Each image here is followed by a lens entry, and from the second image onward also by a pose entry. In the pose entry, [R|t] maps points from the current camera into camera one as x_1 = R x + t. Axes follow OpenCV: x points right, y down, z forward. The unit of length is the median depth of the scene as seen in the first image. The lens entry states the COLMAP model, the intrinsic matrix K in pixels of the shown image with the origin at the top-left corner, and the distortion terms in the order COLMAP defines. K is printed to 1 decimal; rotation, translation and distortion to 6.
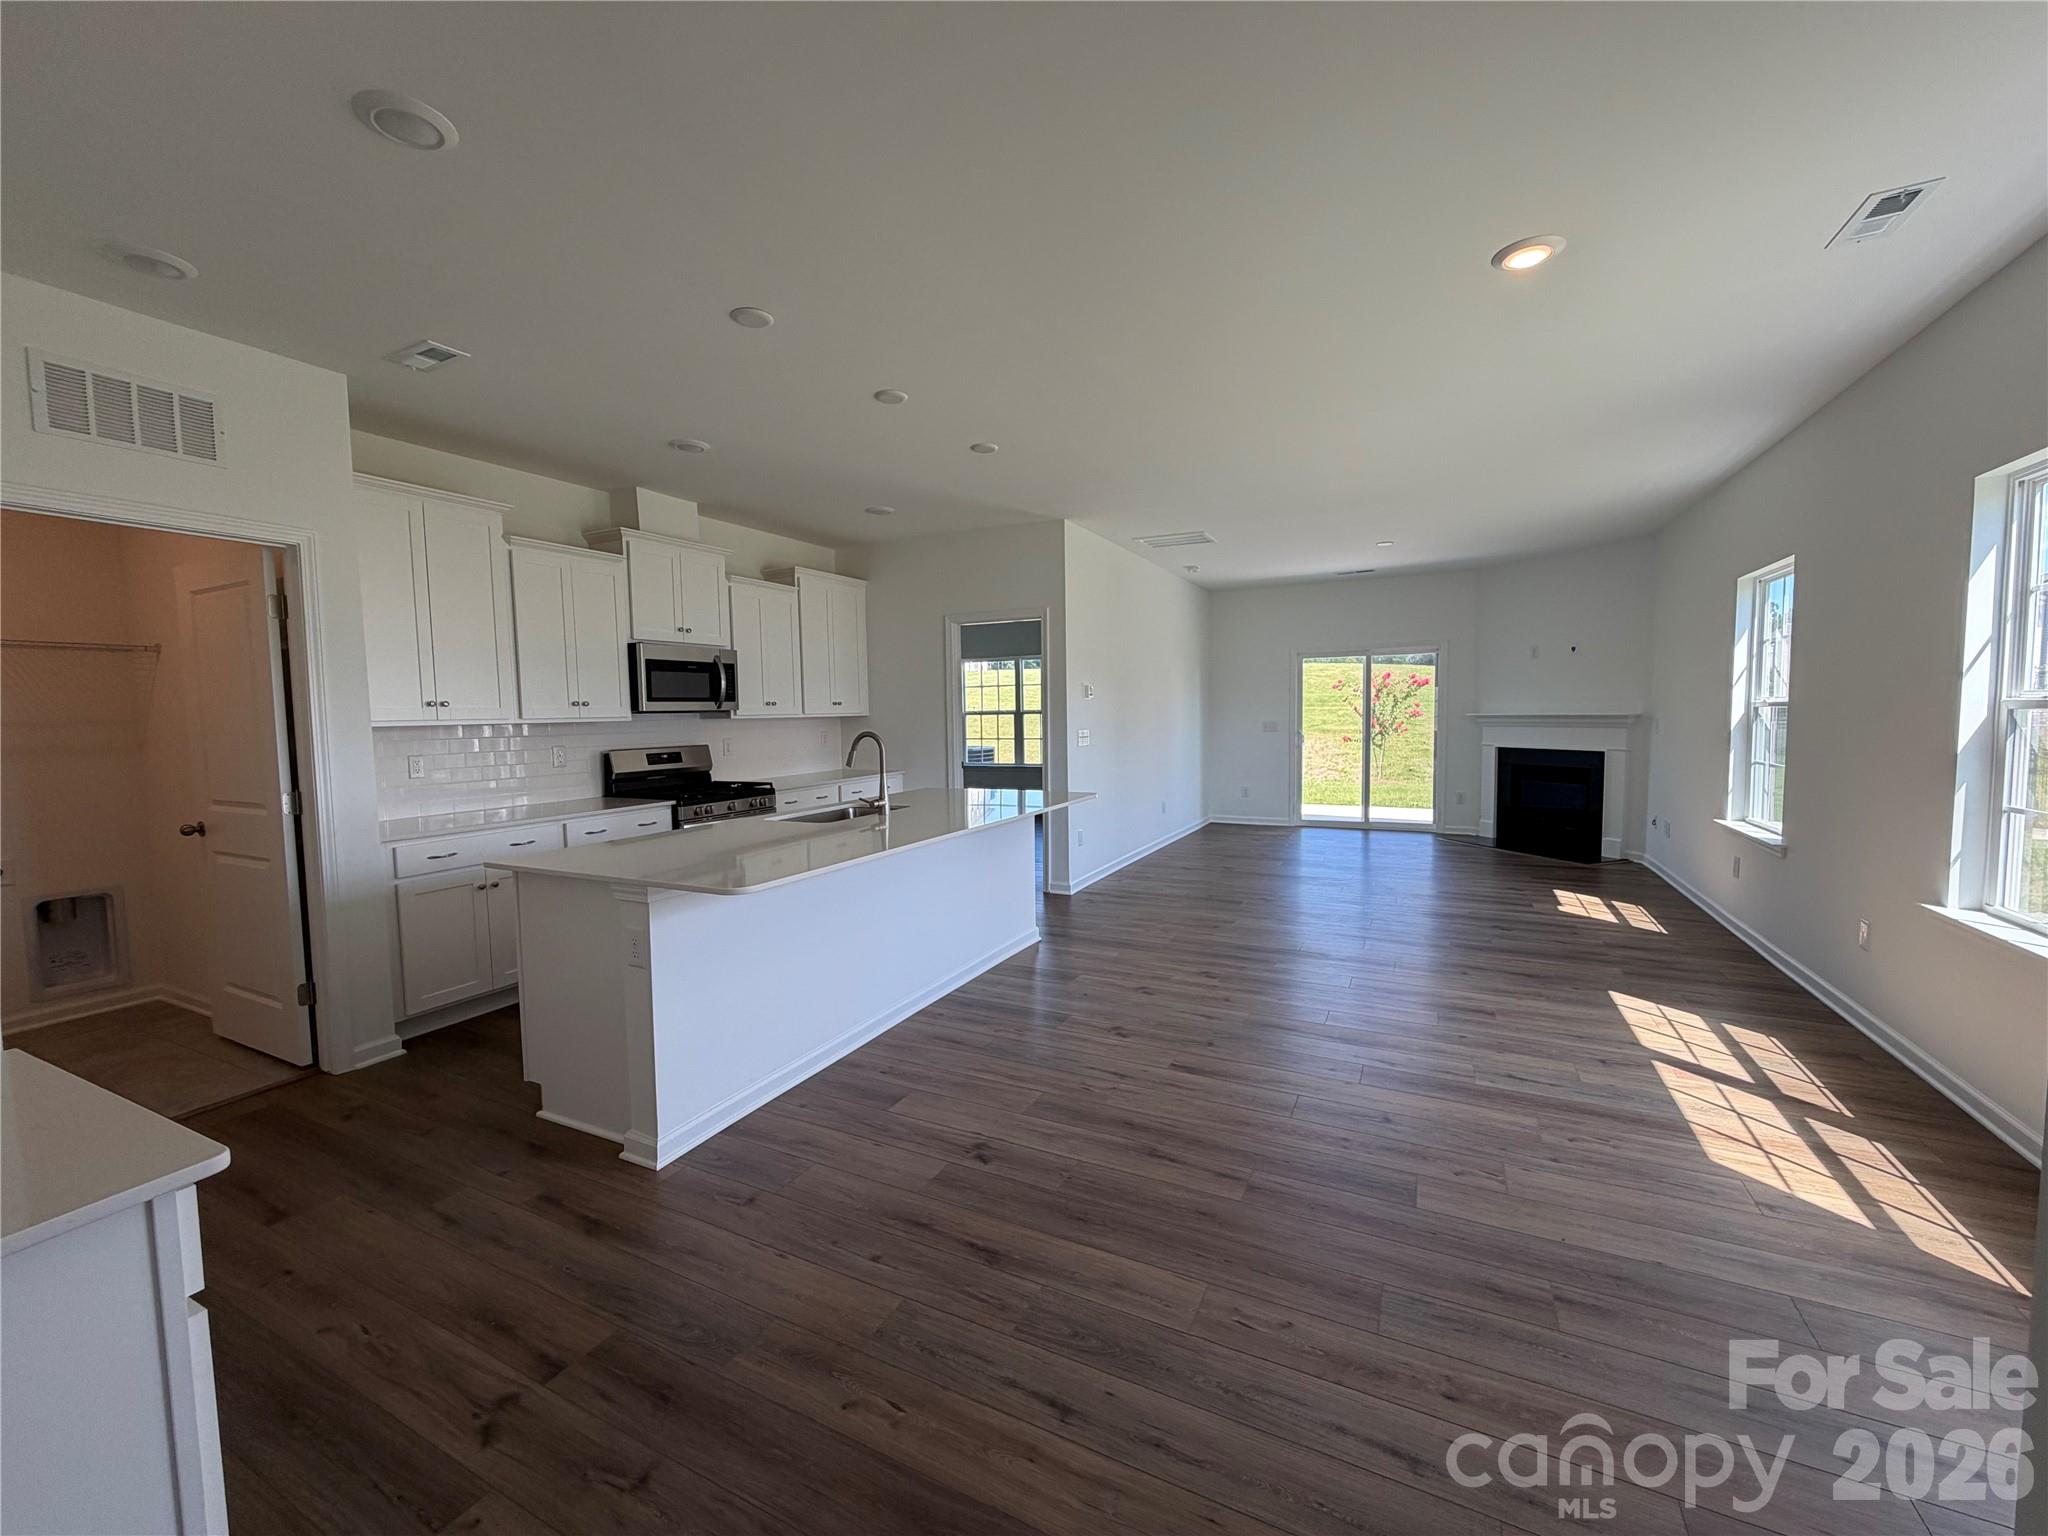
lens RADIAL K [[815.2, 0, 1013.6], [0, 815.2, 767.5], [0, 0, 1]] dist [-0.002137, 0.000722]
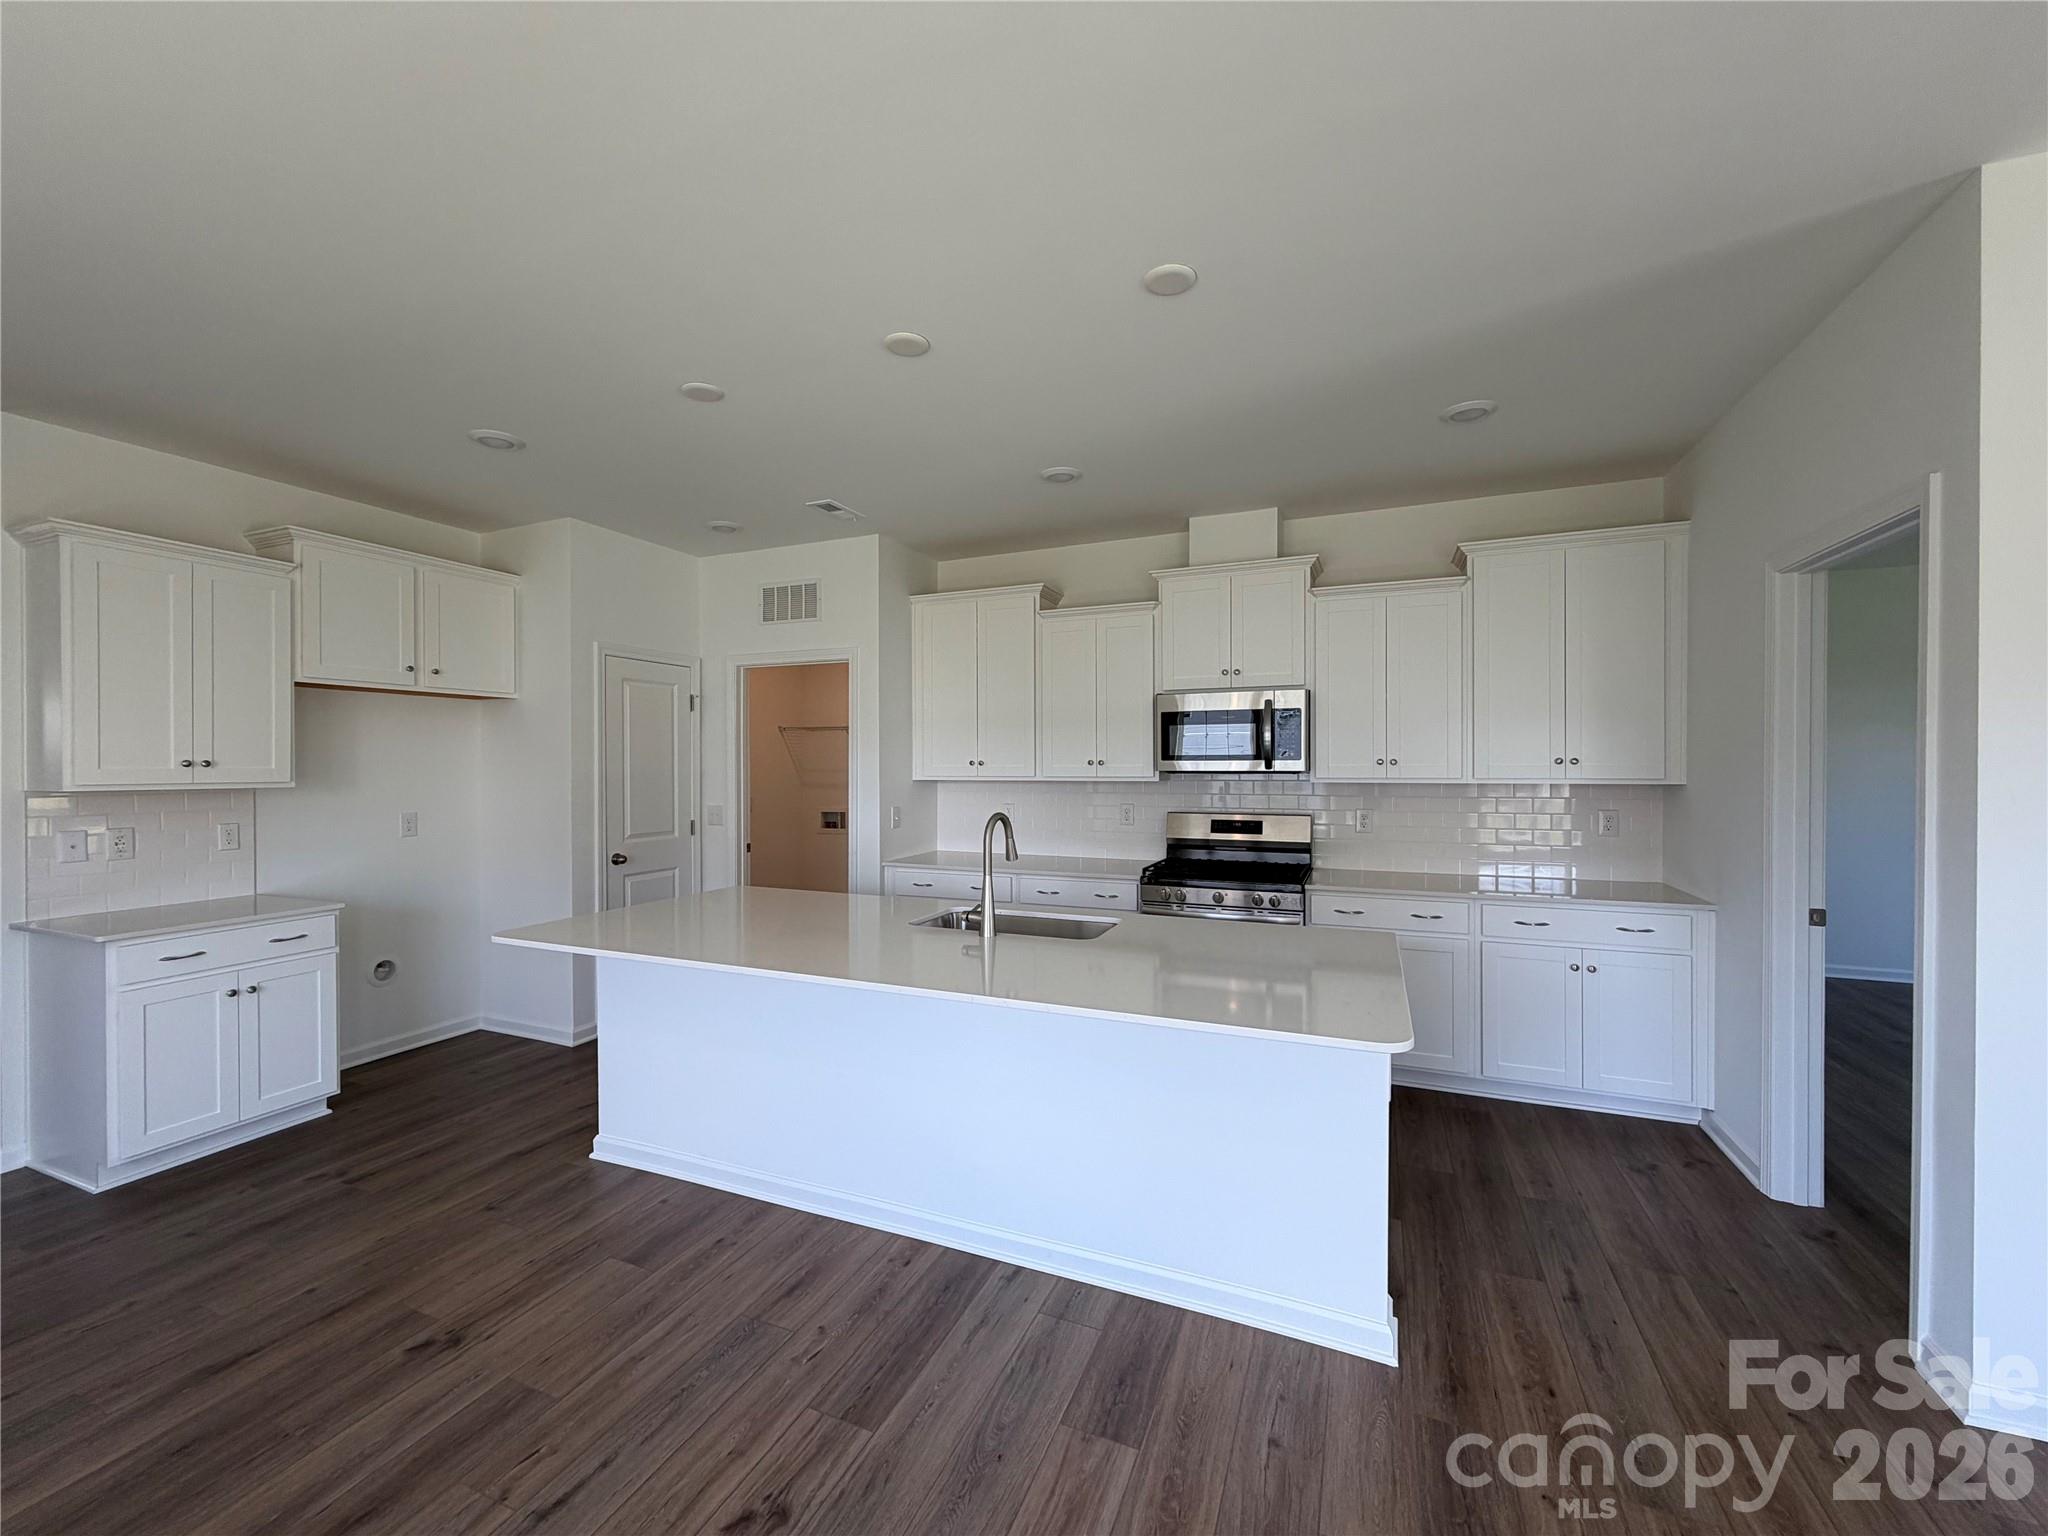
lens RADIAL K [[815.2, 0, 1013.1], [0, 815.2, 763.7], [0, 0, 1]] dist [-0.002137, 0.000722]
pose [[0.072423, 0.013655, -0.997281, 0.512870], [-0.068591, 0.997607, 0.008679, -0.091090], [0.995013, 0.067776, 0.073186, 0.953582]]
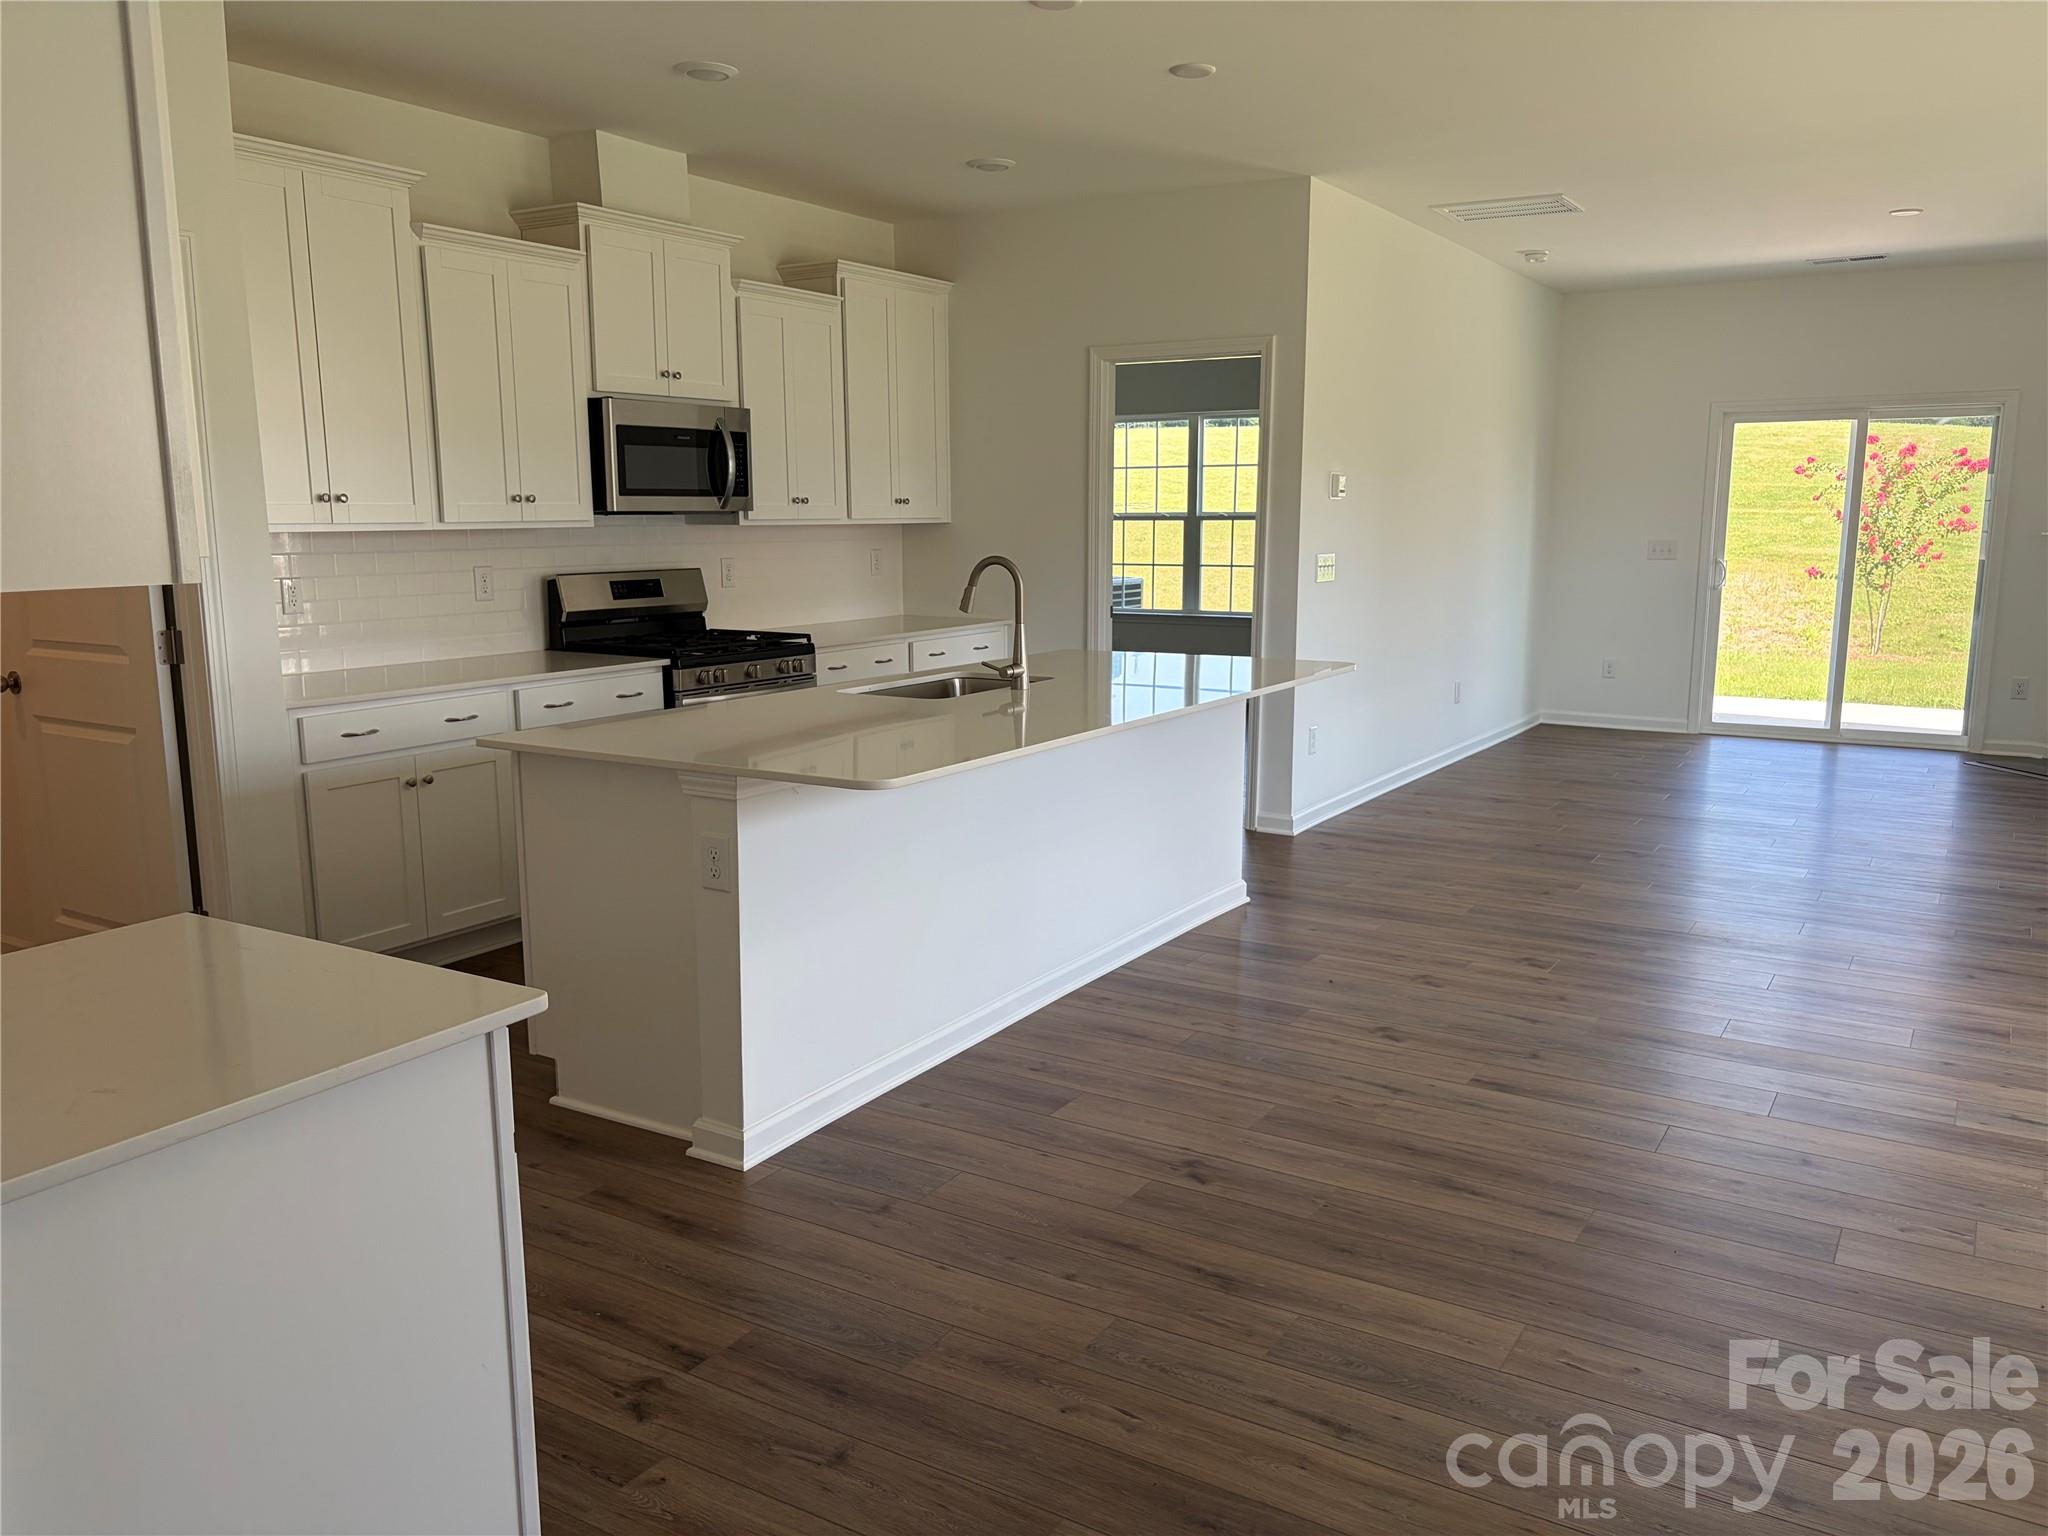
lens RADIAL K [[1554.9, 0, 1023.7], [0, 1554.9, 775.0], [0, 0, 1]] dist [0.032144, -0.015525]
pose [[0.996601, 0.029567, -0.076886, -0.061031], [-0.021470, 0.994336, 0.104087, -0.000990], [0.079528, -0.102083, 0.991592, -0.198057]]
